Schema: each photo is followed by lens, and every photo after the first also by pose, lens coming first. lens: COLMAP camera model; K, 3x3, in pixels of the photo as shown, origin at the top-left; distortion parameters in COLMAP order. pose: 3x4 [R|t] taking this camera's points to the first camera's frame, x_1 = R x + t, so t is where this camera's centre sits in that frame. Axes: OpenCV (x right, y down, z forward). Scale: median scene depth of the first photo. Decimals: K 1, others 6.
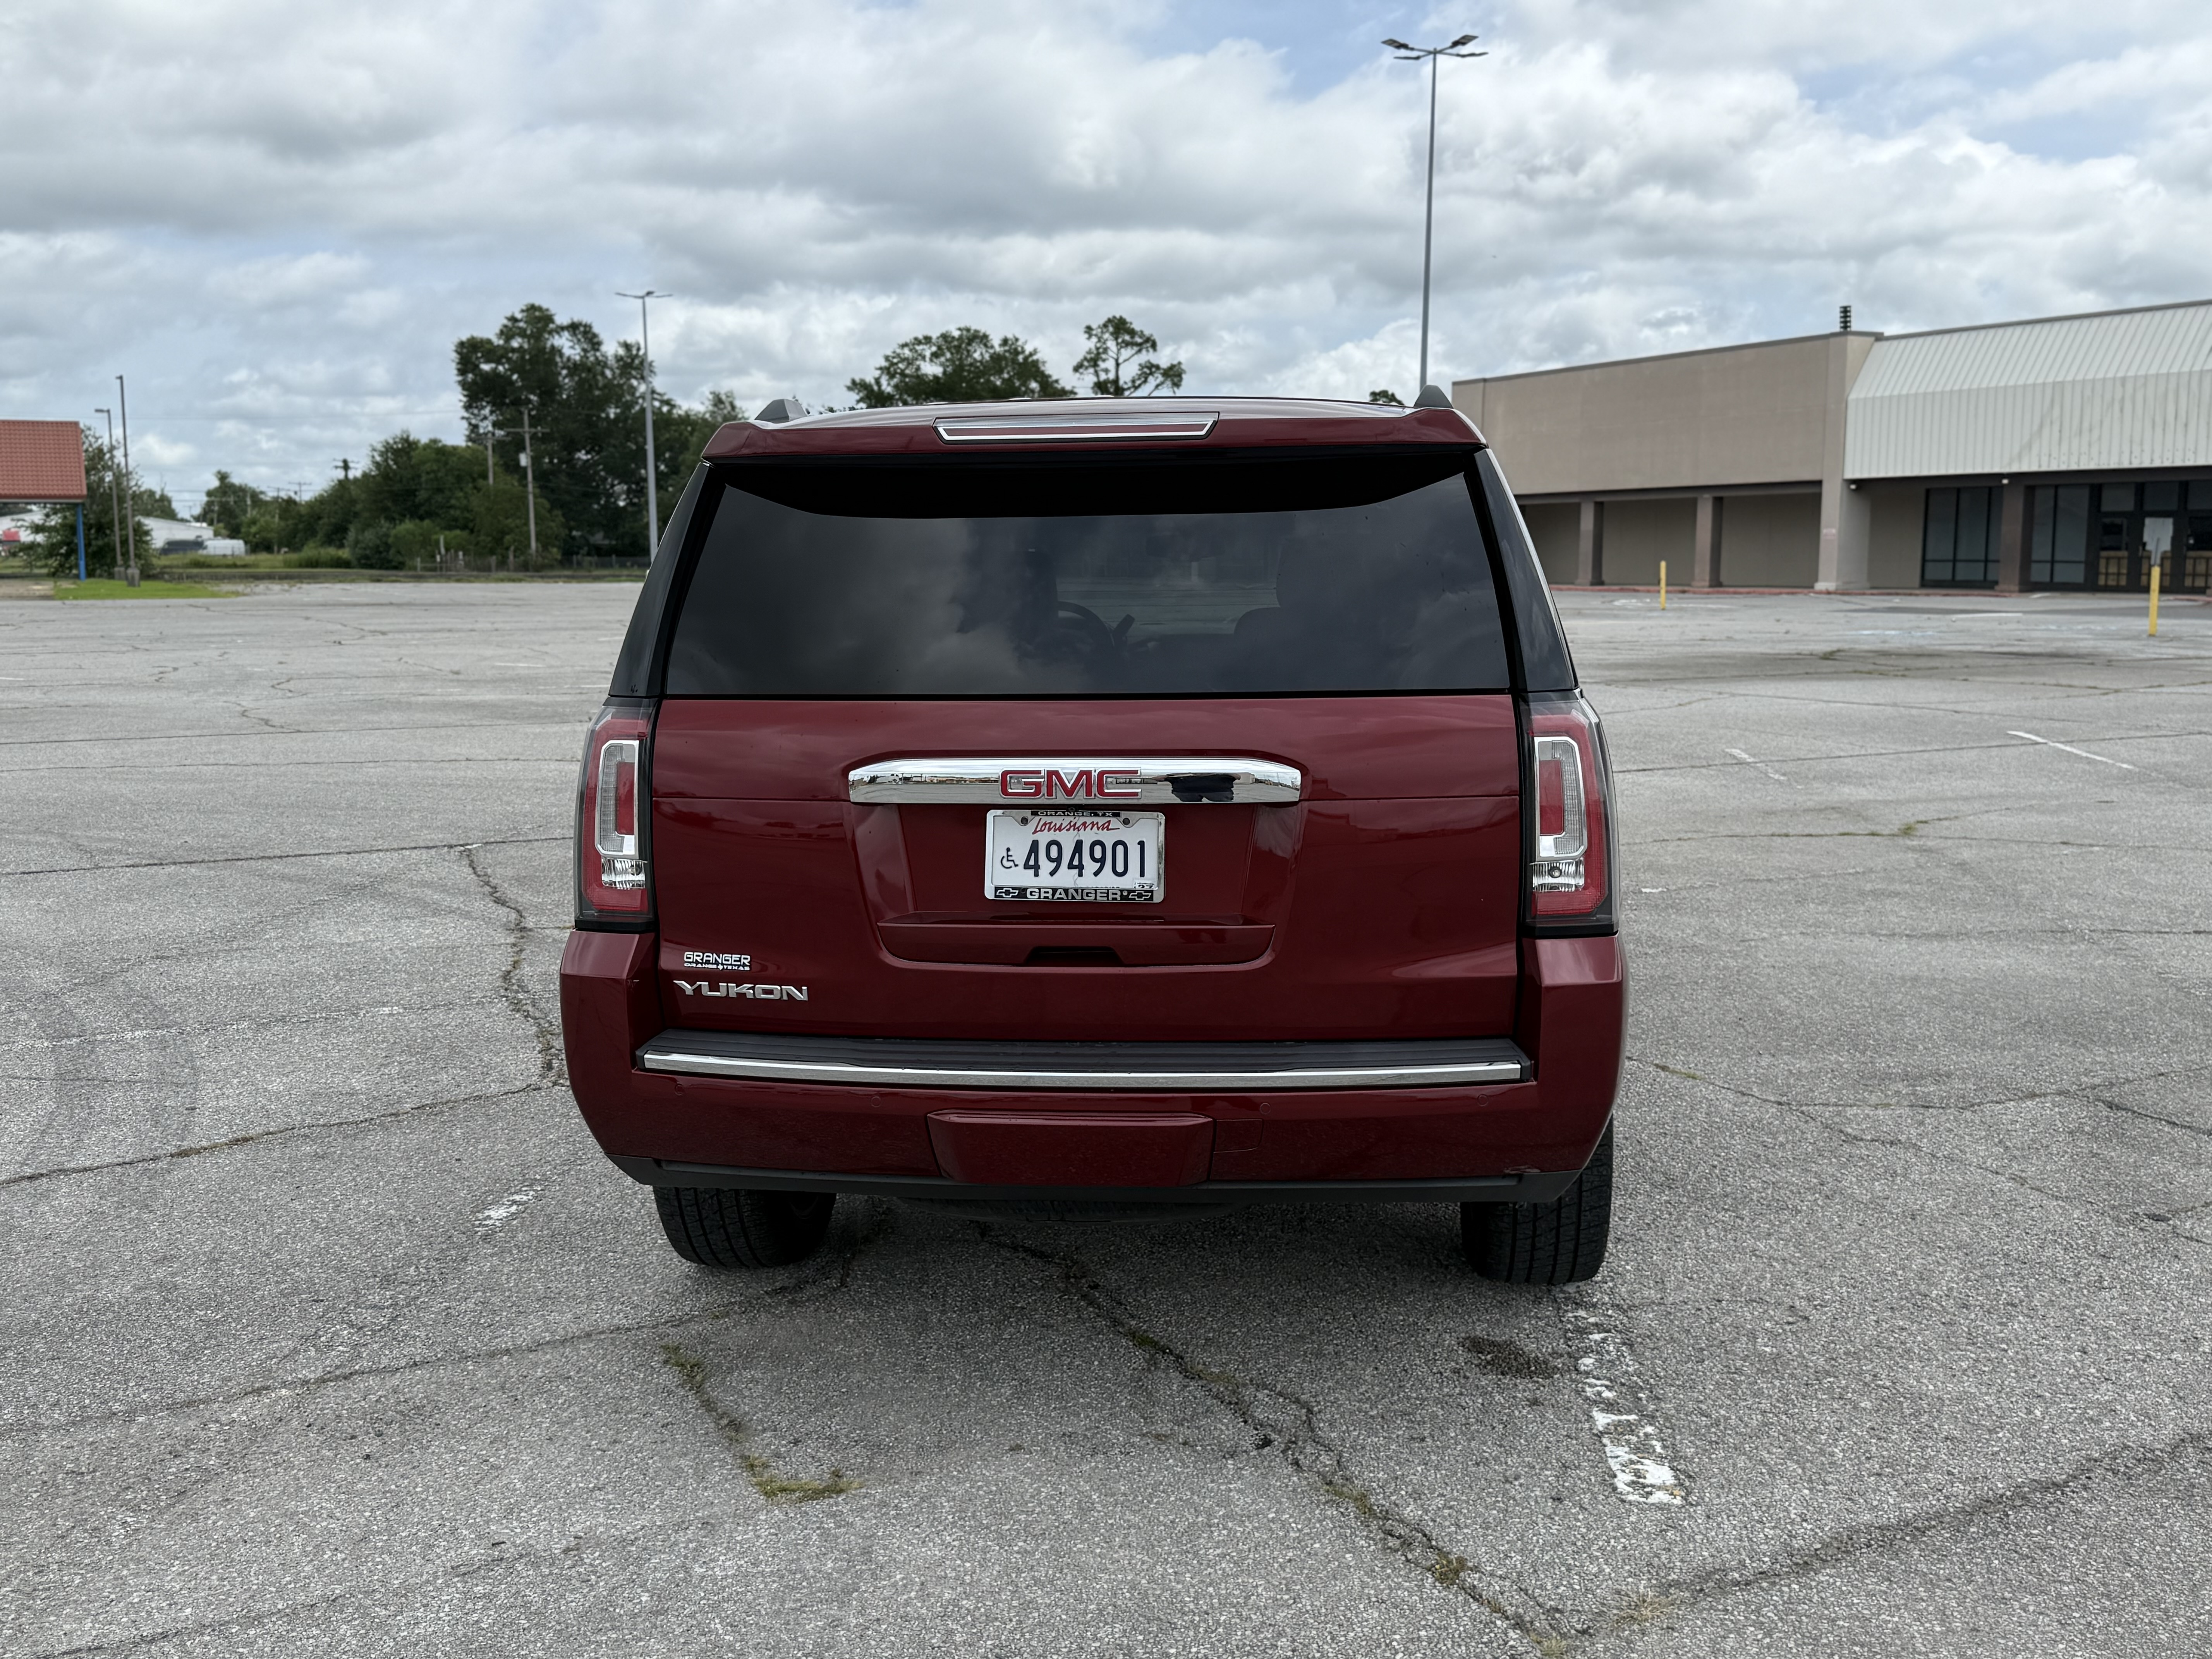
lens RADIAL K [[2036.9, 0, 1095.9], [0, 2036.9, 822.8], [0, 0, 1]] dist [0.016094, 0.000000]
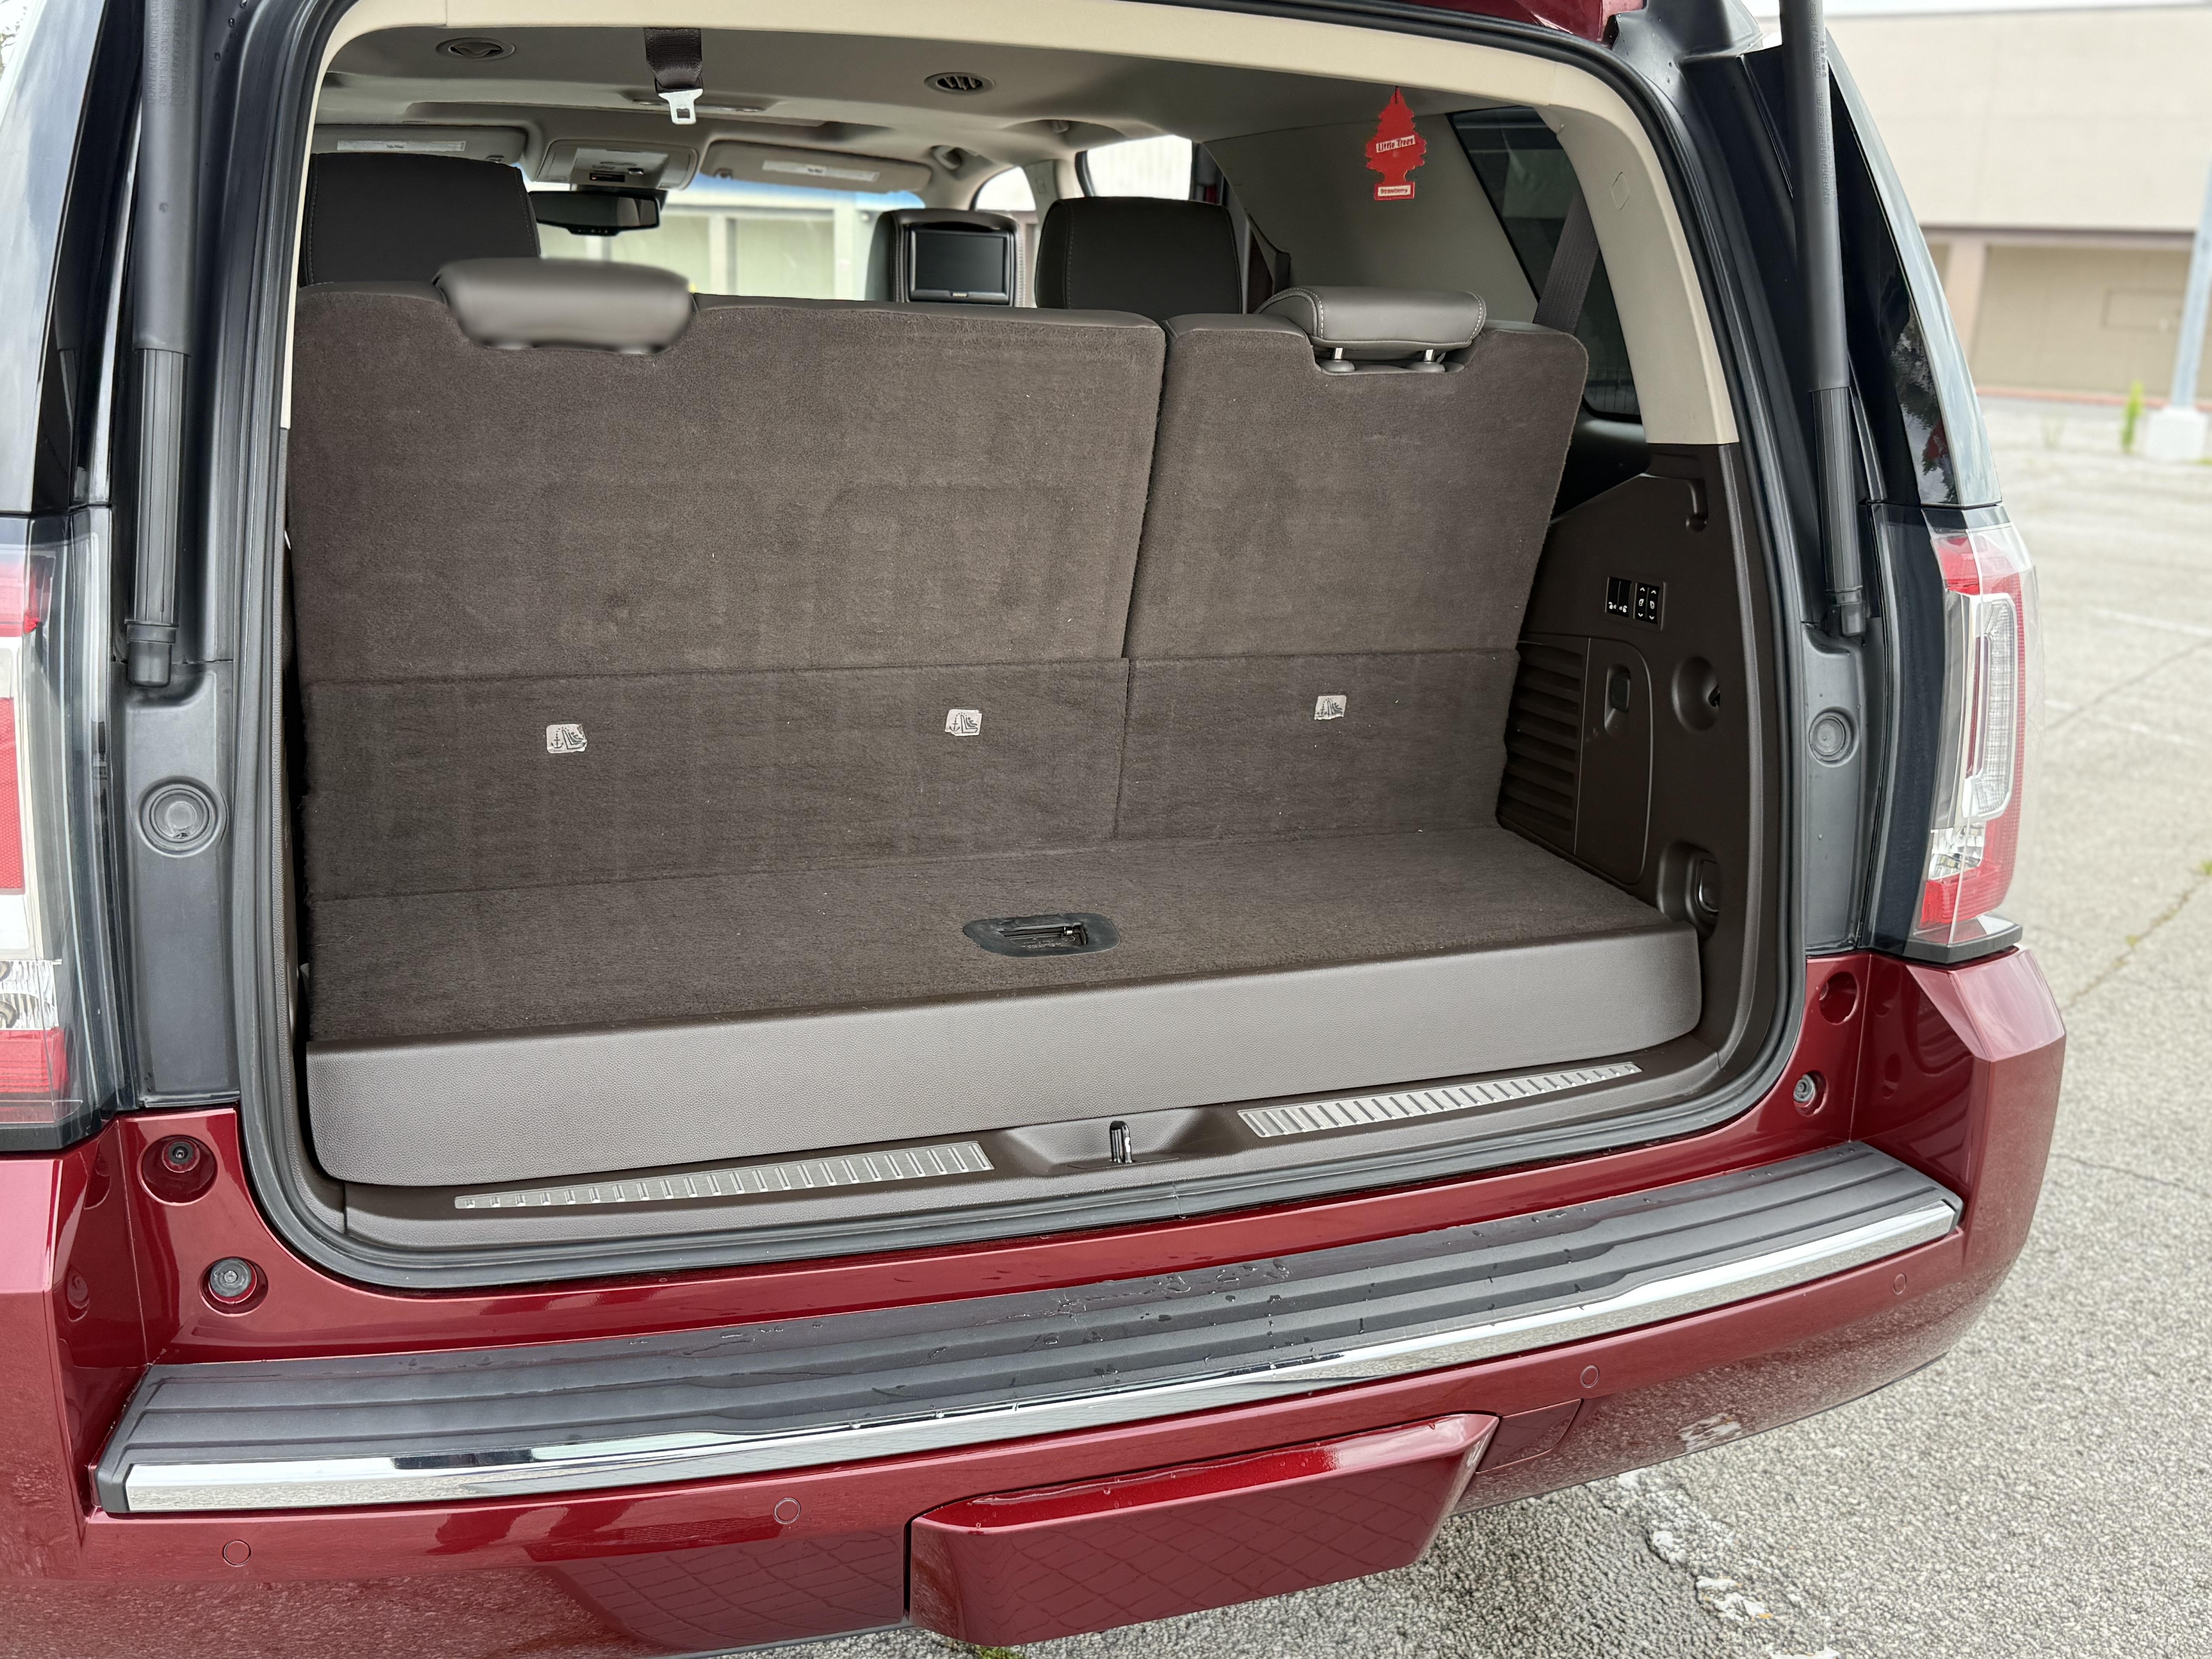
lens RADIAL K [[2036.9, 0, 1109.6], [0, 2036.9, 870.5], [0, 0, 1]] dist [0.016094, 0.000000]
pose [[0.889128, -0.071458, 0.452046, -0.073300], [0.003955, 0.988898, 0.148543, -0.016712], [-0.457642, -0.130286, 0.879539, 0.198384]]
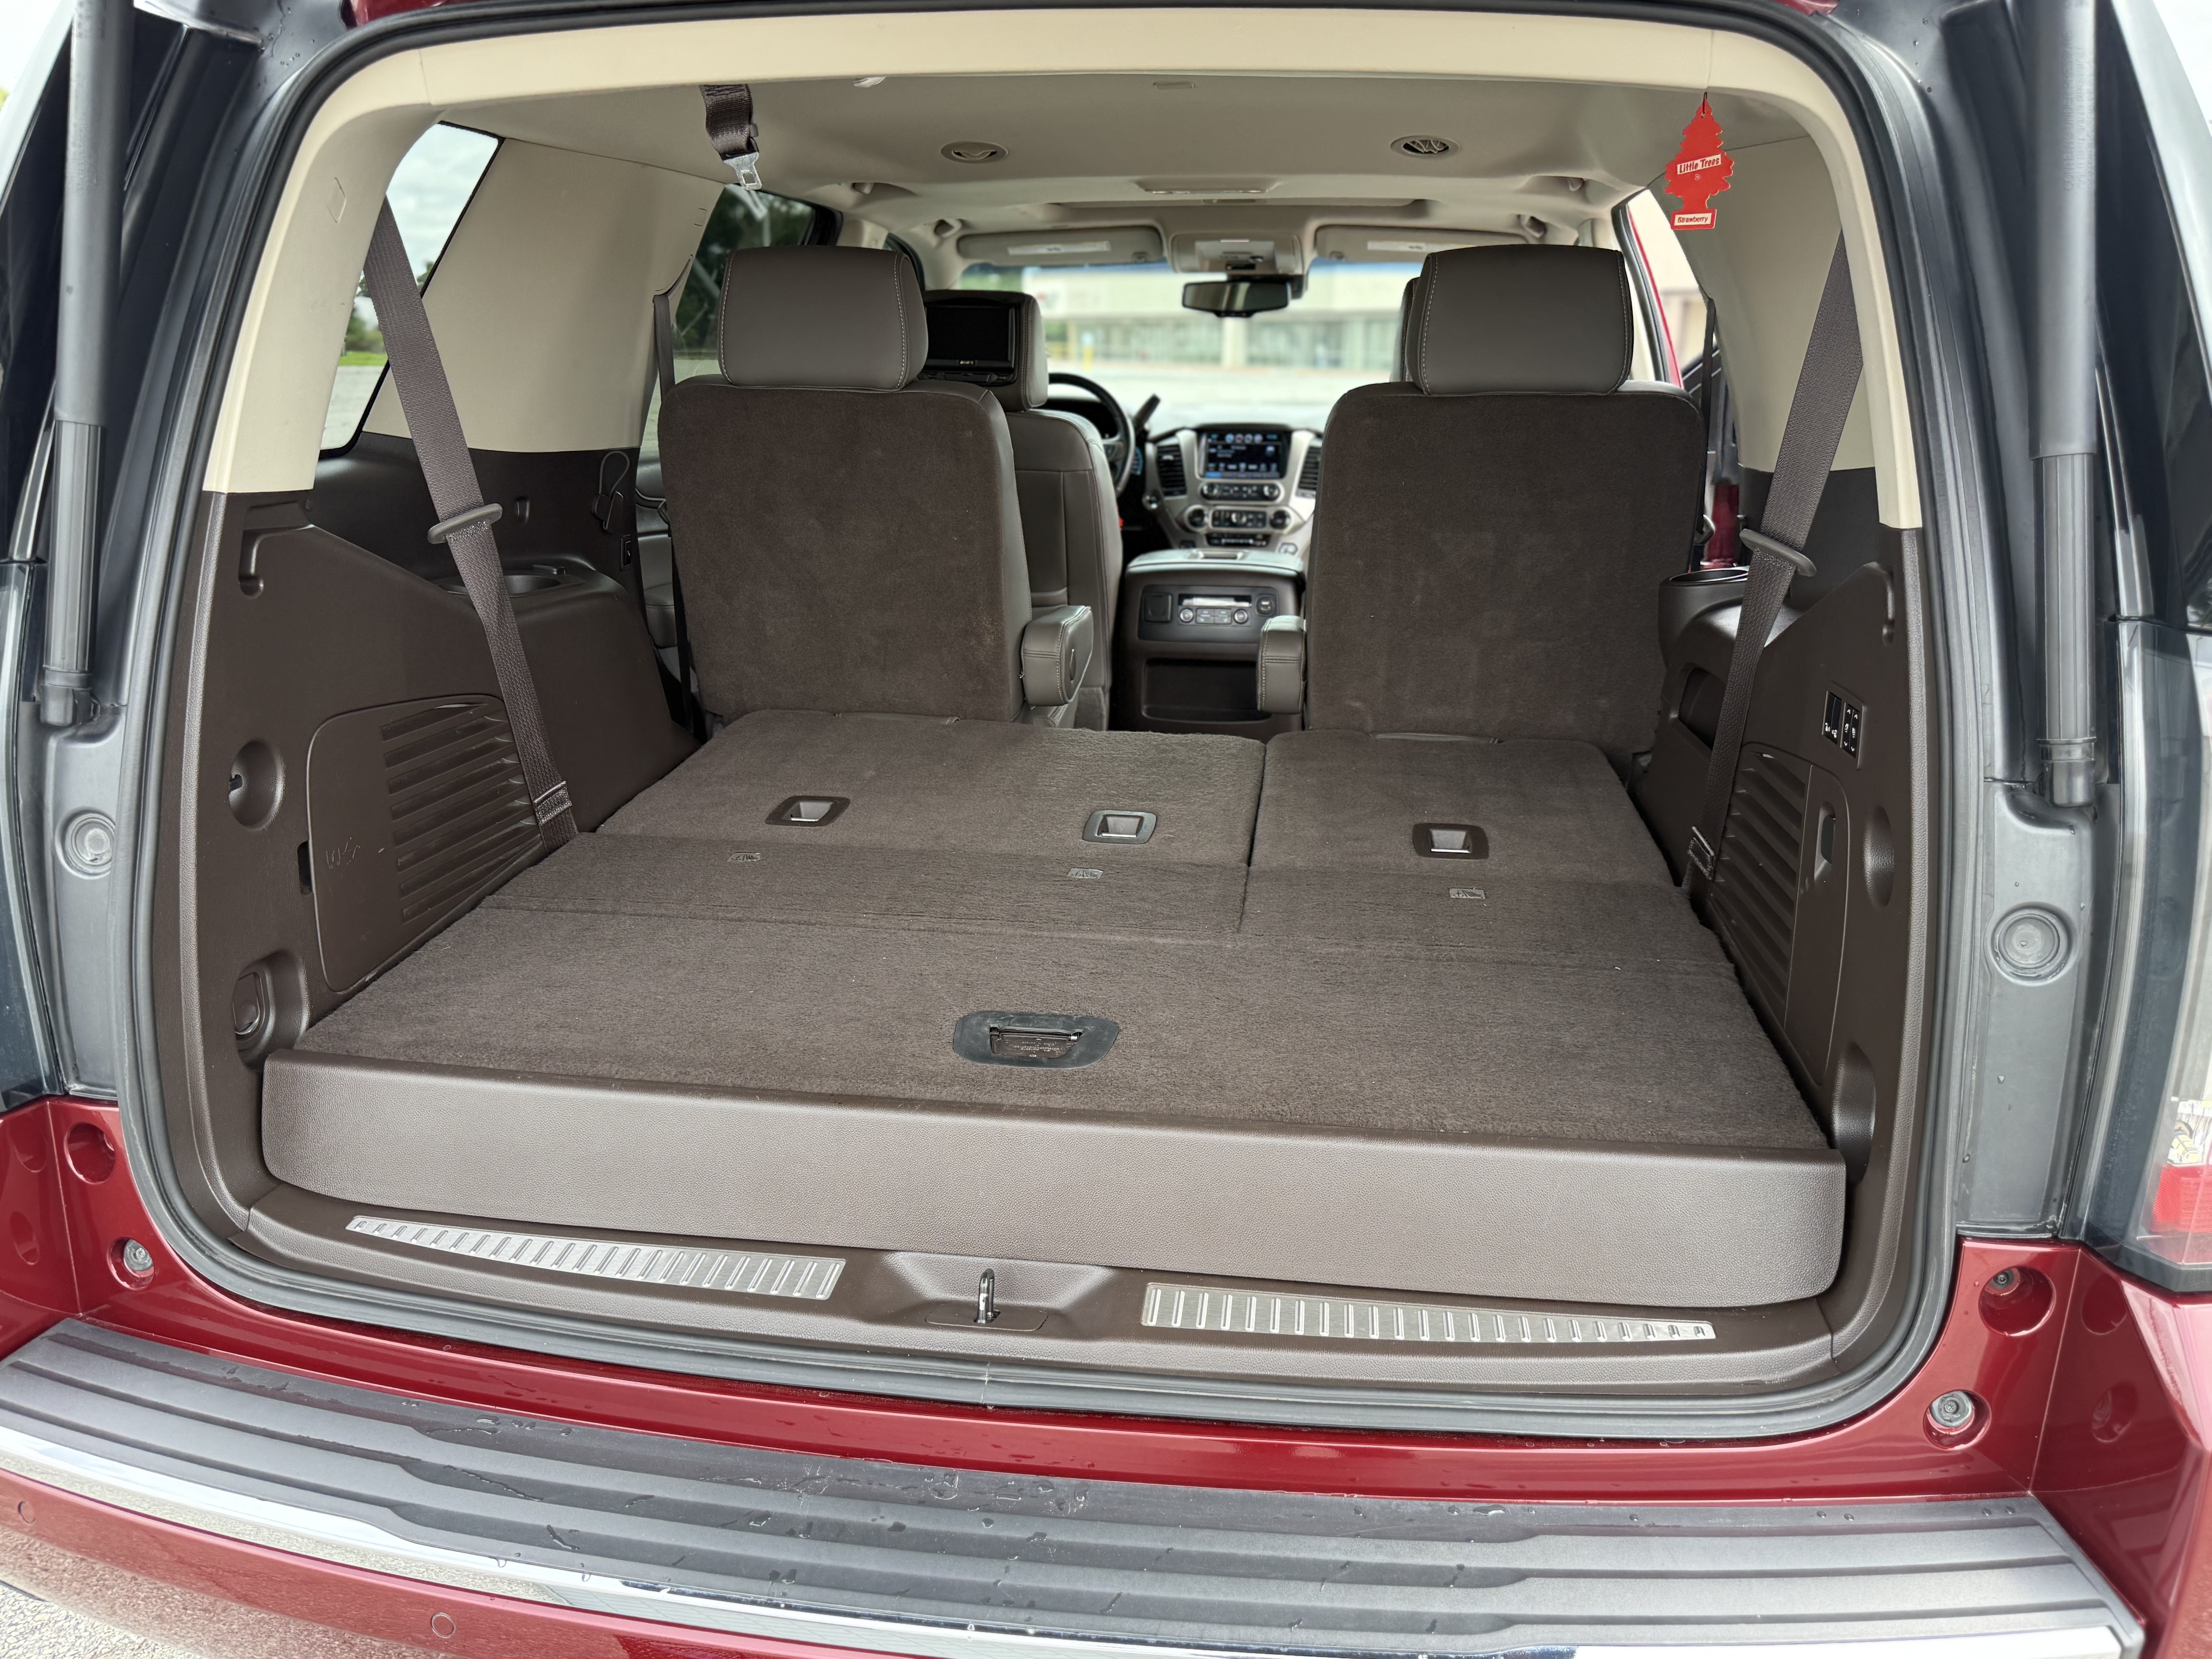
lens RADIAL K [[1637.9, 0, 1118.4], [0, 1637.9, 852.3], [0, 0, 1]] dist [0.006082, -0.032639]
pose [[0.999363, 0.034883, -0.007509, 0.005929], [-0.033148, 0.985492, 0.166456, -0.021970], [0.013206, -0.166101, 0.986020, 0.227183]]
